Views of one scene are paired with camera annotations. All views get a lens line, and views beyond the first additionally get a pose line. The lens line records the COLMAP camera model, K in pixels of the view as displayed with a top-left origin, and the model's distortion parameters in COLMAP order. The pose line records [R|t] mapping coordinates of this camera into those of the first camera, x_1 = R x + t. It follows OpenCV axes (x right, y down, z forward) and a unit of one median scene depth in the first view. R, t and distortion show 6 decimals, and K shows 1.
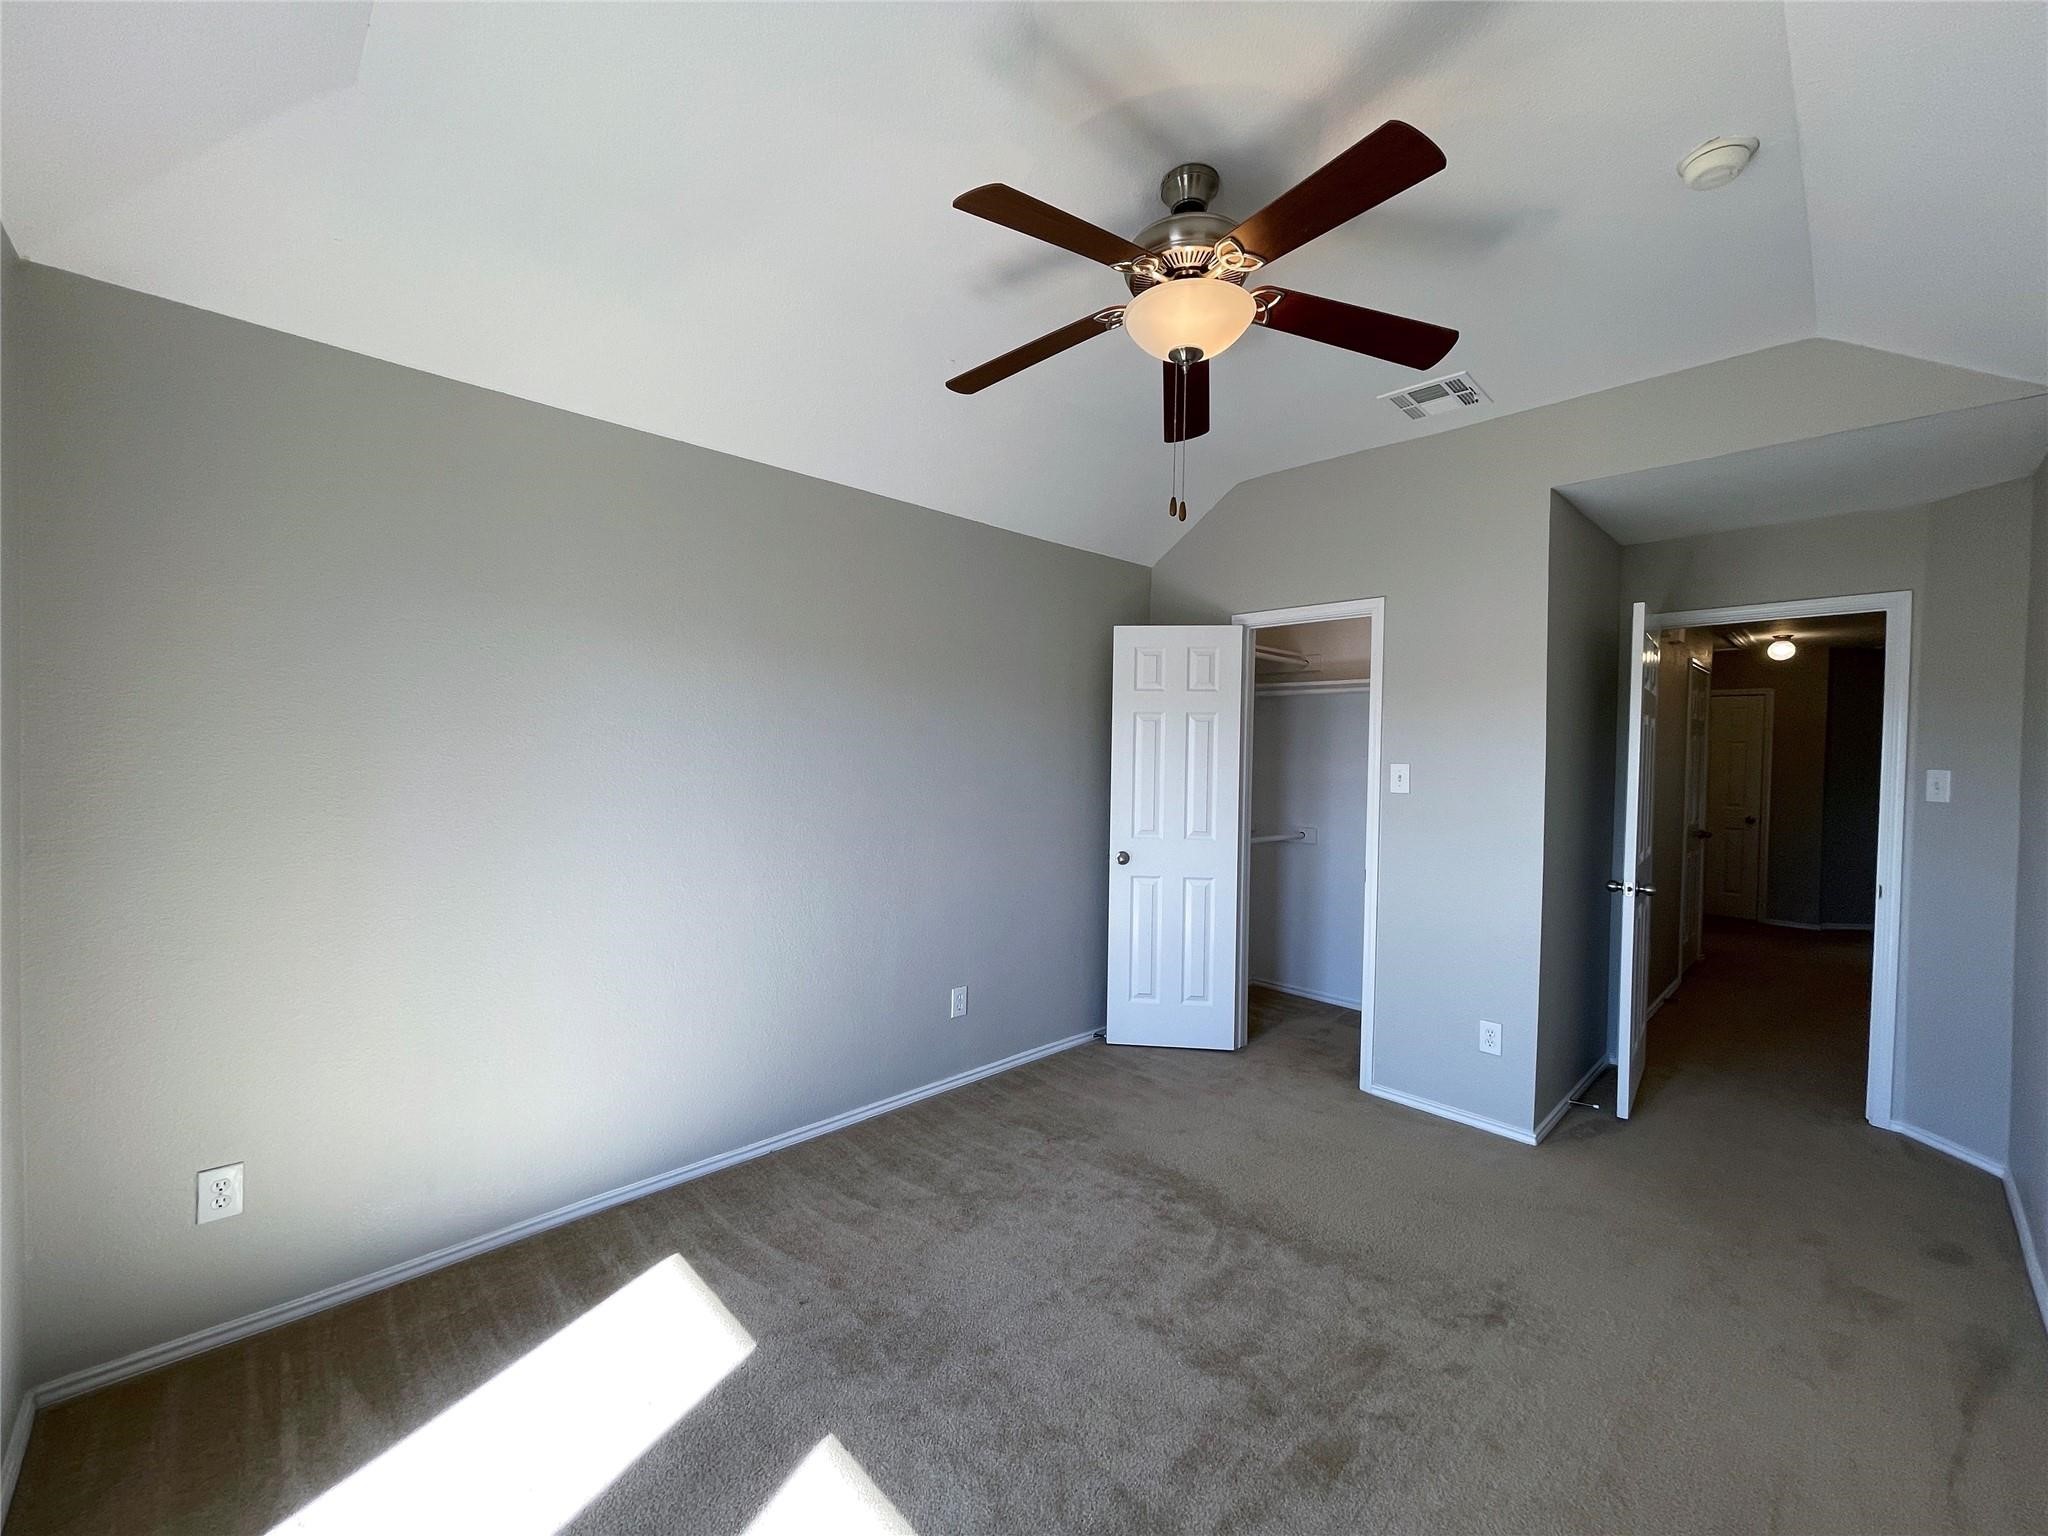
lens RADIAL K [[820.7, 0, 1017.6], [0, 820.7, 768.6], [0, 0, 1]] dist [0.000582, 0.000654]
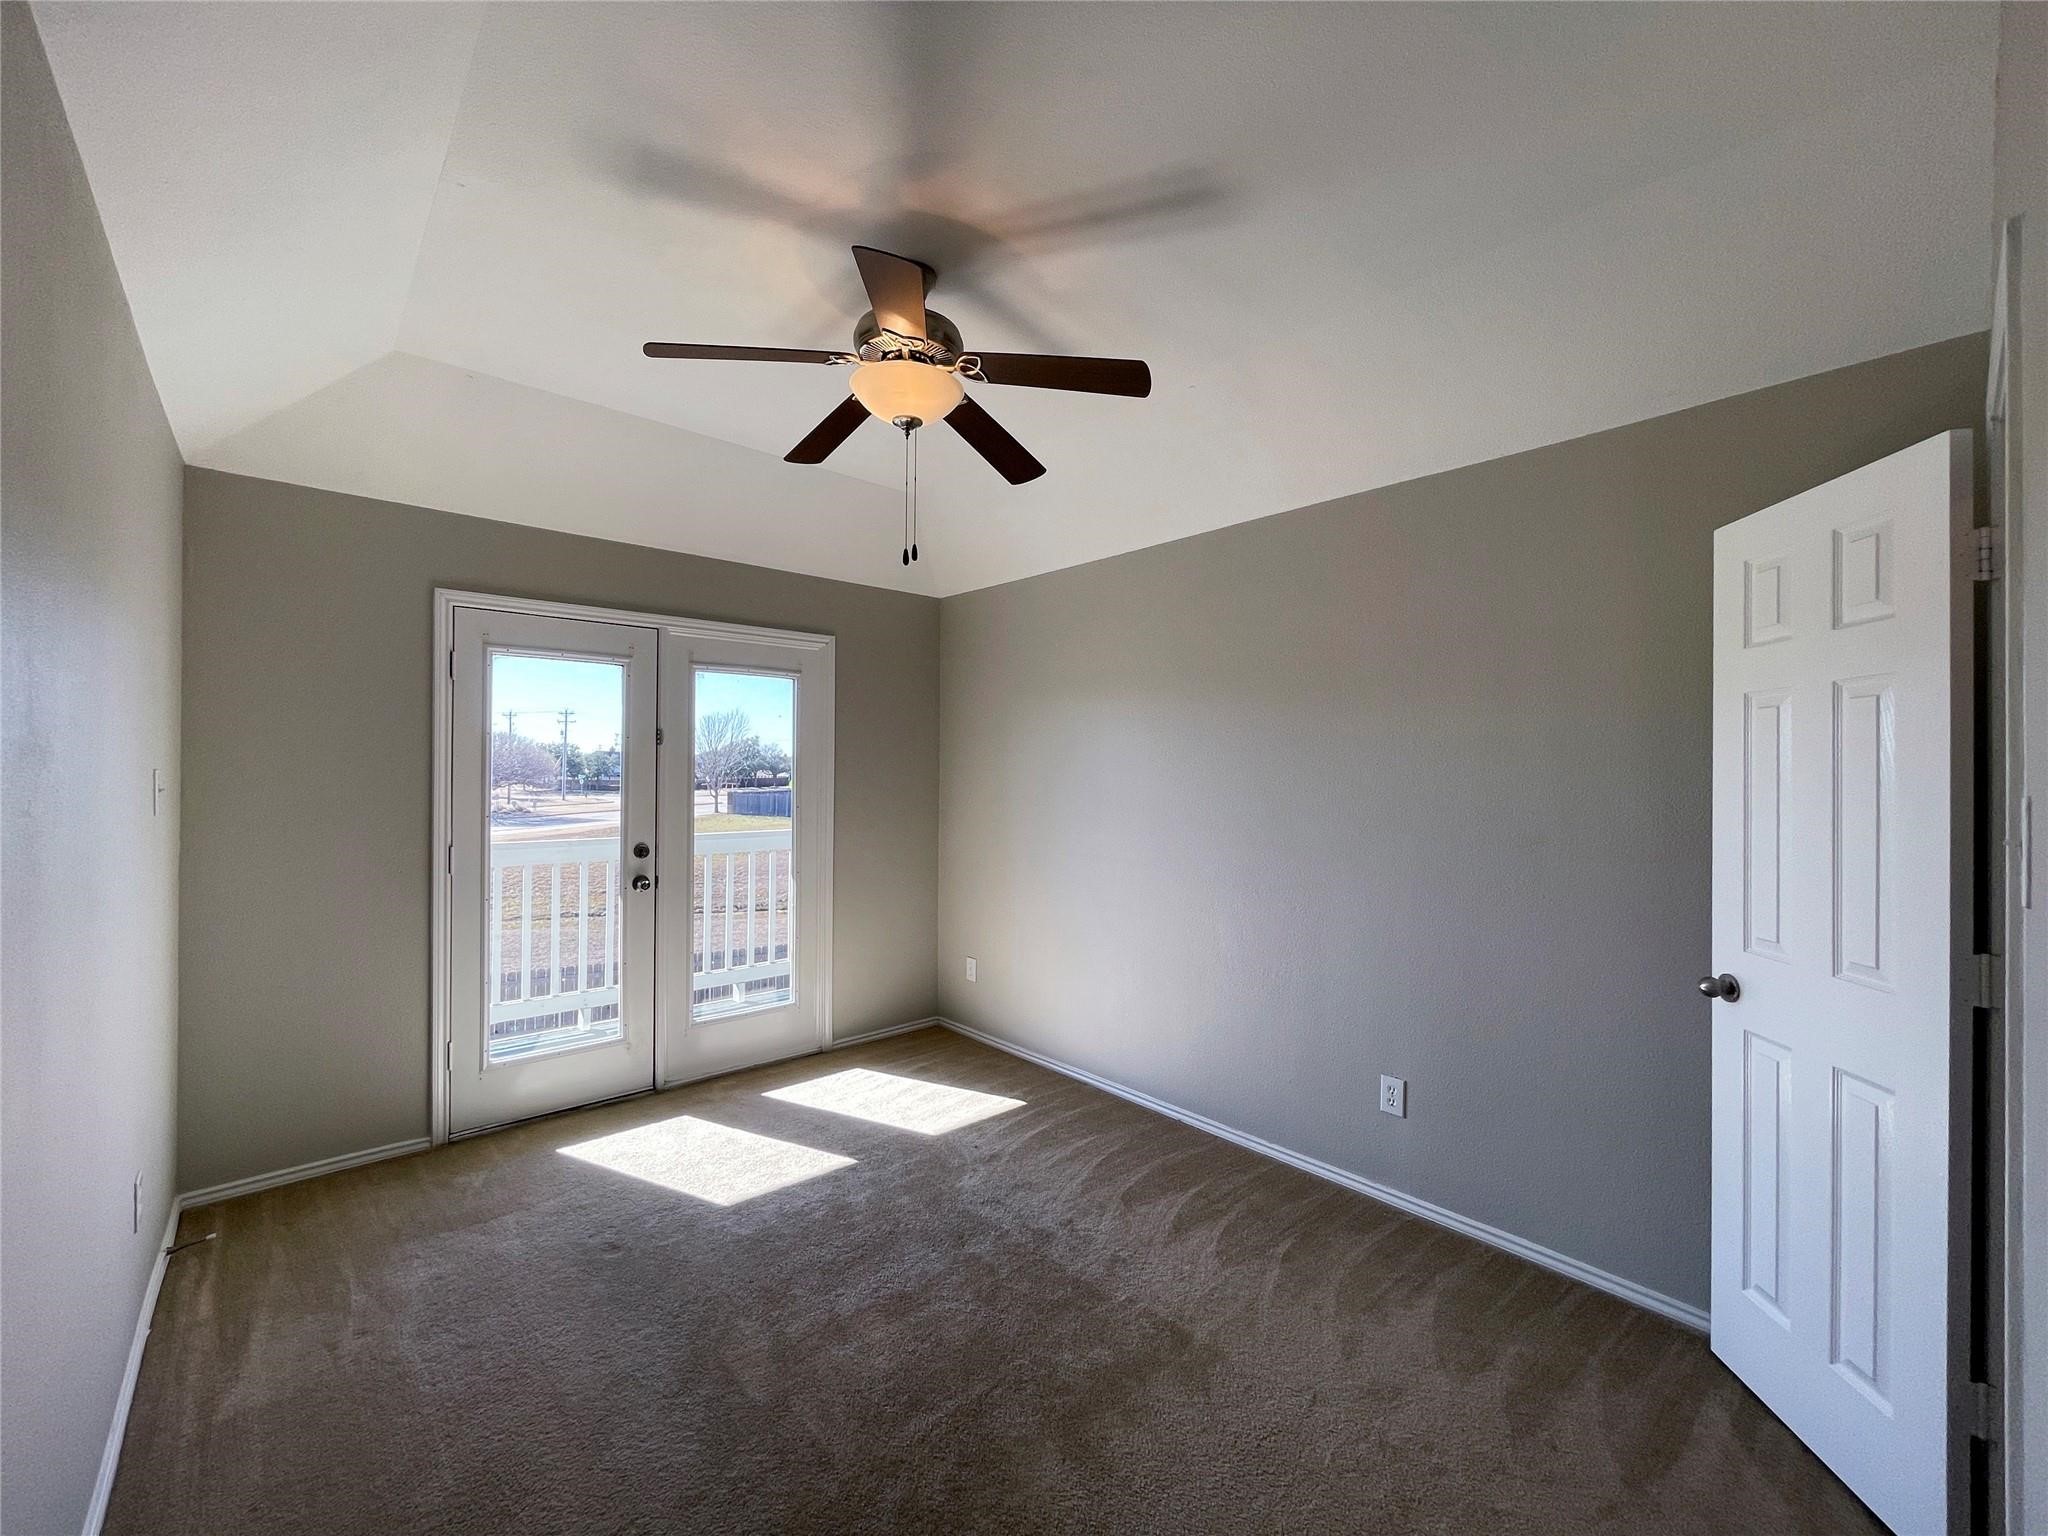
lens RADIAL K [[820.7, 0, 1017.6], [0, 820.7, 768.6], [0, 0, 1]] dist [0.000582, 0.000654]
pose [[-0.039738, -0.021553, -0.998978, 0.815374], [-0.028973, 0.999372, -0.020409, -0.001111], [0.998790, 0.028133, -0.040338, 0.743601]]
